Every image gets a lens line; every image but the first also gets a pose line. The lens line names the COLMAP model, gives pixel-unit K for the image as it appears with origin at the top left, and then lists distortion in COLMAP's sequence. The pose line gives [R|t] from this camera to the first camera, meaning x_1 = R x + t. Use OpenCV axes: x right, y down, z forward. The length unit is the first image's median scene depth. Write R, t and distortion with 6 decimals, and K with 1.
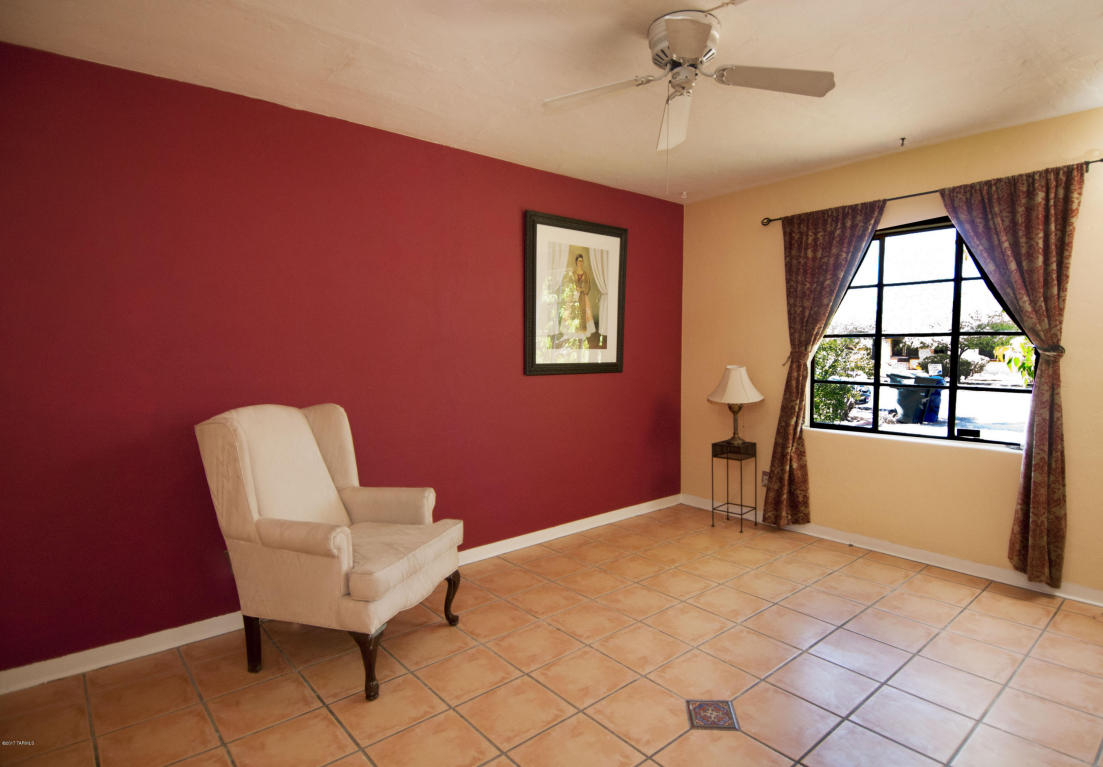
lens RADIAL K [[636.4, 0, 550.5], [0, 636.4, 383.6], [0, 0, 1]] dist [0.017596, -0.022859]
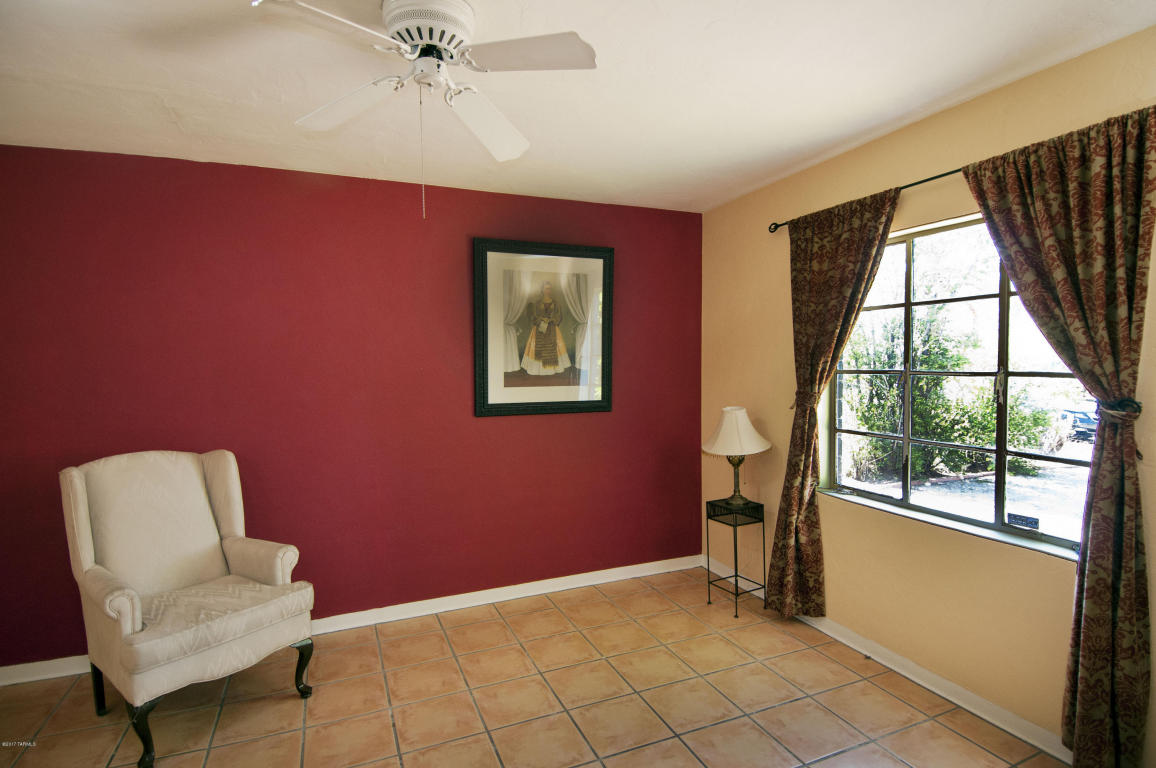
lens RADIAL K [[615.8, 0, 578.8], [0, 615.8, 378.0], [0, 0, 1]] dist [0.012395, -0.024325]
pose [[0.944446, 0.000934, -0.328664, 0.403707], [-0.008014, 0.999764, -0.020188, -0.053742], [0.328568, 0.021701, 0.944231, 0.218447]]
